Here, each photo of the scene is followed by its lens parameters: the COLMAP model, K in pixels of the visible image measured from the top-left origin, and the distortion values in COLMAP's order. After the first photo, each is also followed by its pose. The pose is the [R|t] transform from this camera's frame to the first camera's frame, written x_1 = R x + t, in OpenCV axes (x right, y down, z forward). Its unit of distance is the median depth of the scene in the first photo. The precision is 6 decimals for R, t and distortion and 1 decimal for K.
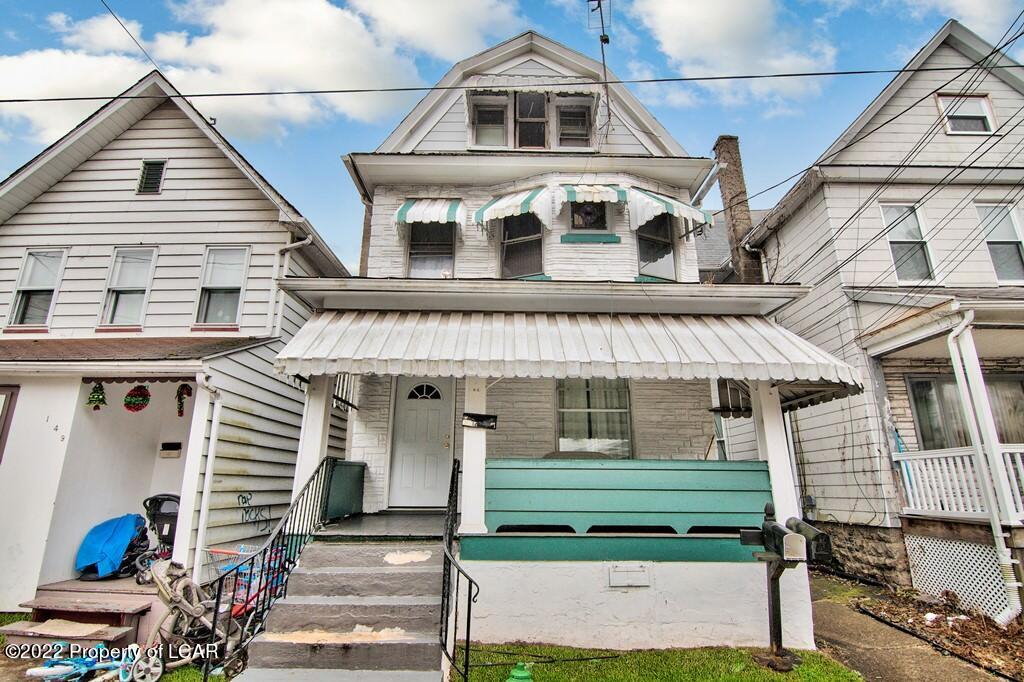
lens RADIAL K [[498.9, 0, 512.0], [0, 498.9, 341.0], [0, 0, 1]] dist [-0.011443, -0.001152]
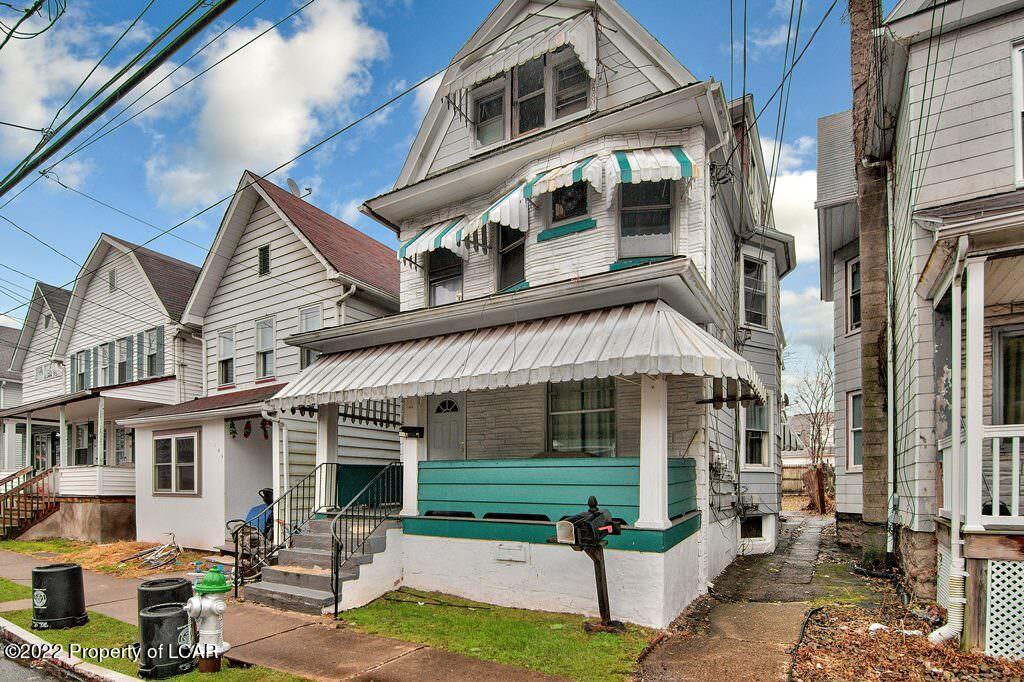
lens RADIAL K [[526.4, 0, 510.7], [0, 526.4, 481.5], [0, 0, 1]] dist [0.017032, -0.023015]
pose [[0.859527, -0.004760, -0.511068, 0.584606], [0.143400, 0.962036, 0.232214, 0.005096], [0.490560, -0.272881, 0.827579, -0.008844]]
